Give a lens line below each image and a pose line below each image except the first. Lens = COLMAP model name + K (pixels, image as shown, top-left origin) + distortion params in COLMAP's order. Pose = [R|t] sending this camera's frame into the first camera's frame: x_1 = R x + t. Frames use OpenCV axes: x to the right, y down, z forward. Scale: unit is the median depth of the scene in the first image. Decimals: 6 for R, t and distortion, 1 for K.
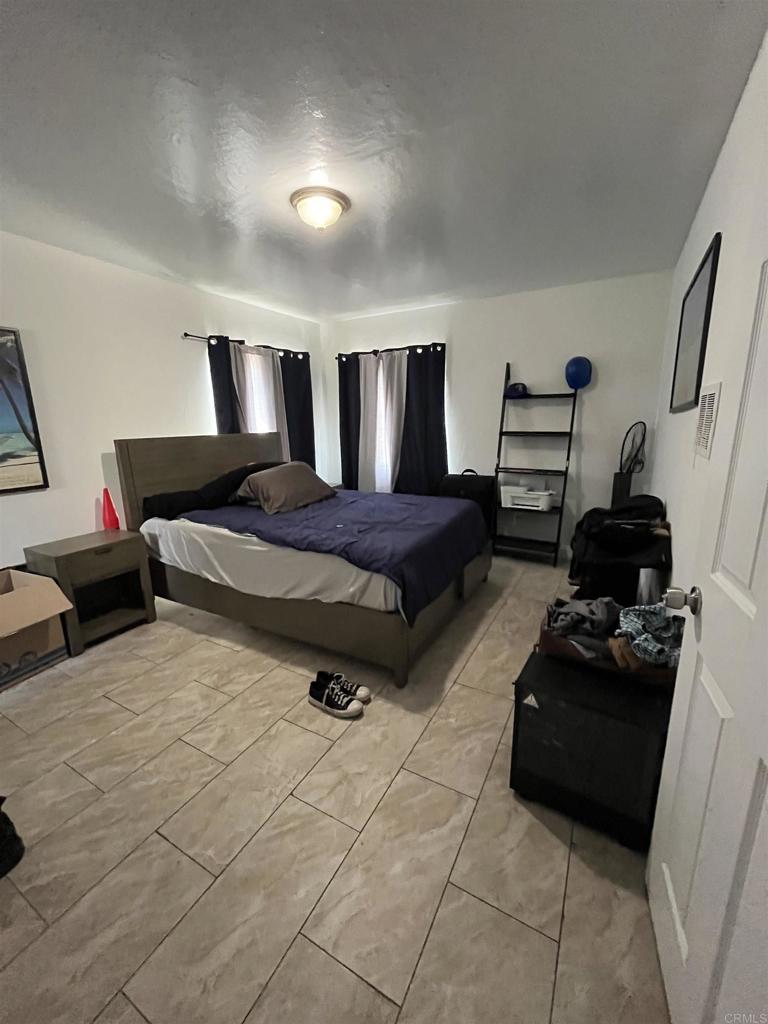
lens RADIAL K [[415.7, 0, 379.1], [0, 415.7, 510.4], [0, 0, 1]] dist [0.002600, 0.000233]
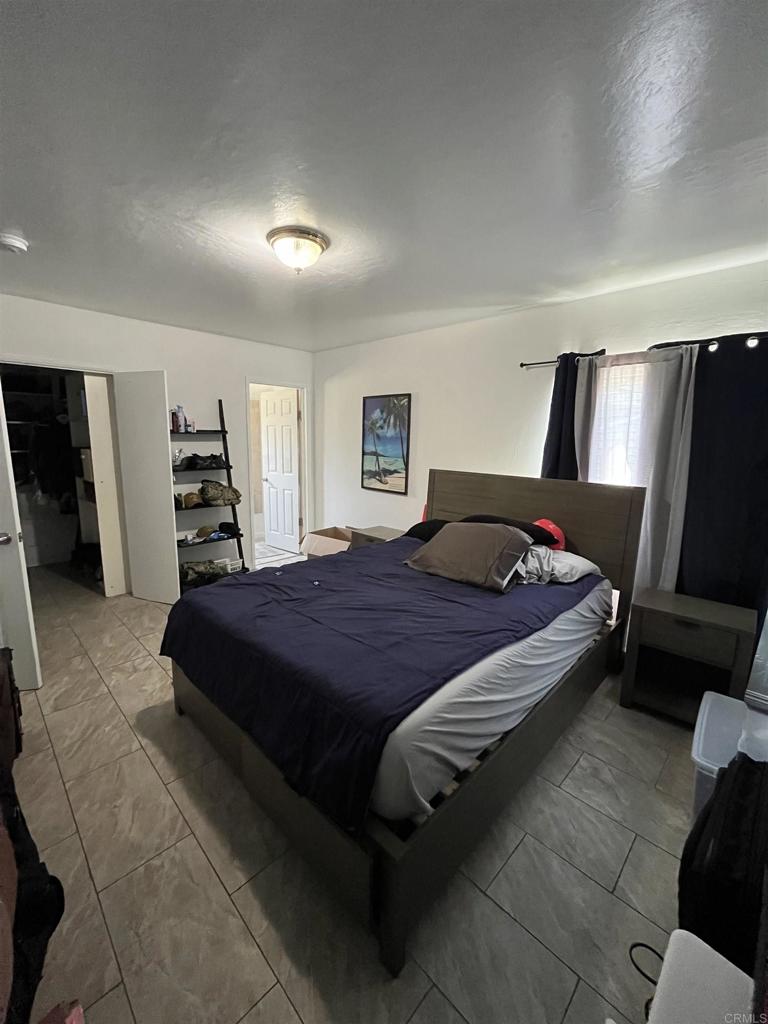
lens RADIAL K [[415.7, 0, 379.1], [0, 415.7, 510.4], [0, 0, 1]] dist [0.002600, 0.000233]
pose [[-0.262073, 0.176515, -0.948768, 0.665935], [-0.227309, 0.944178, 0.238449, -0.339080], [0.937896, 0.278155, -0.207320, 1.238975]]
